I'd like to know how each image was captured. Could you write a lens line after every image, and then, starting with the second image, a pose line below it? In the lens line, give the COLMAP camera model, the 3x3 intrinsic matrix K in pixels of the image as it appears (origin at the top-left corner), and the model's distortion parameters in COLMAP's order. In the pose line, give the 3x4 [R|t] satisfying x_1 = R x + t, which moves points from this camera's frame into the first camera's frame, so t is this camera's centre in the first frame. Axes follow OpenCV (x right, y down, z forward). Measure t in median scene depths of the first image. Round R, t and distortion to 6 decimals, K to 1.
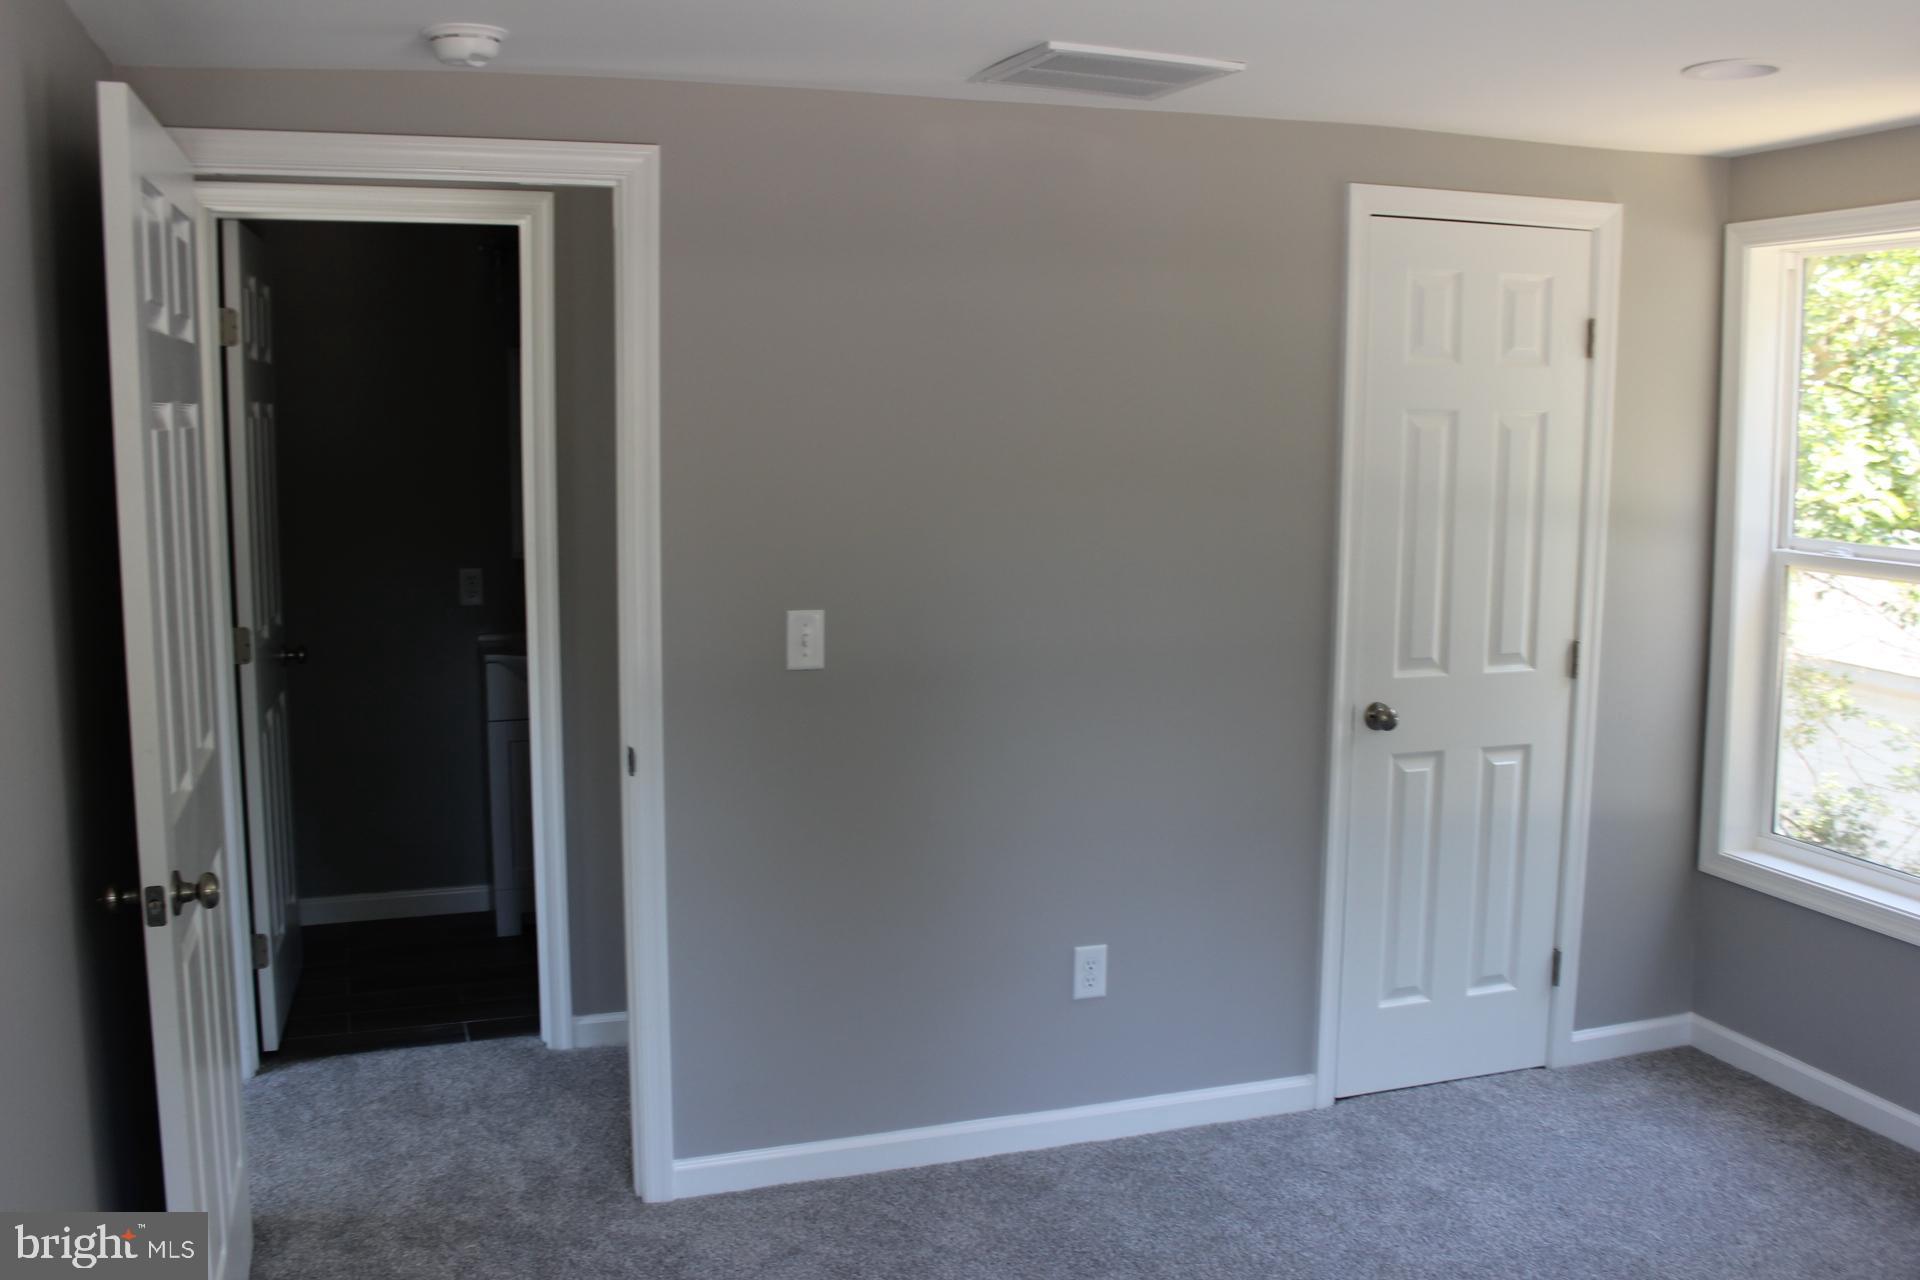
lens RADIAL K [[1796.4, 0, 956.1], [0, 1796.4, 633.8], [0, 0, 1]] dist [-0.107551, 0.000000]
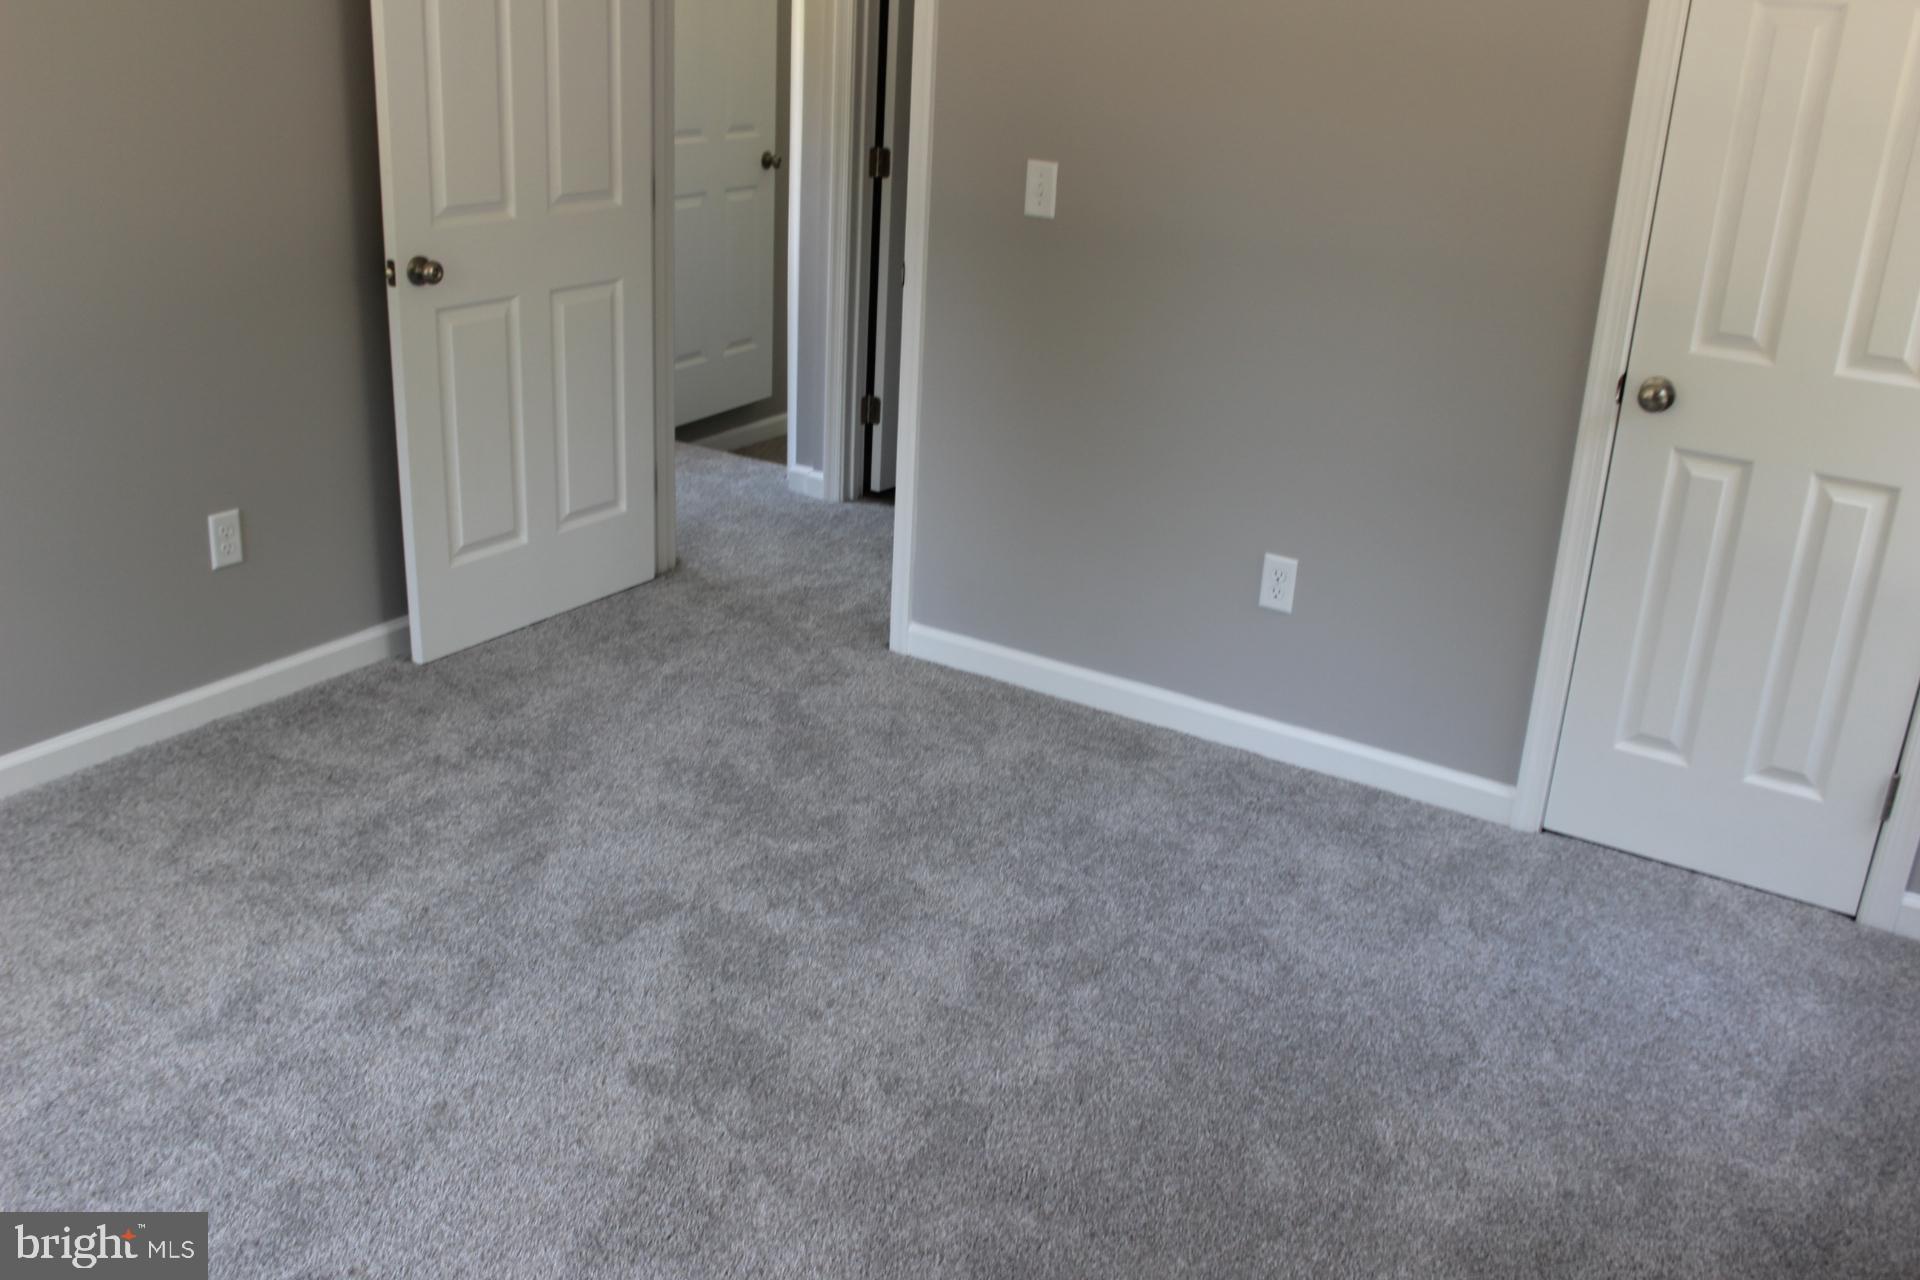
lens RADIAL K [[1796.4, 0, 951.4], [0, 1796.4, 649.9], [0, 0, 1]] dist [-0.107551, 0.000000]
pose [[0.591906, 0.300160, -0.748032, 0.695749], [-0.143741, 0.952504, 0.268468, -0.011883], [0.793087, -0.051385, 0.606938, 0.262759]]
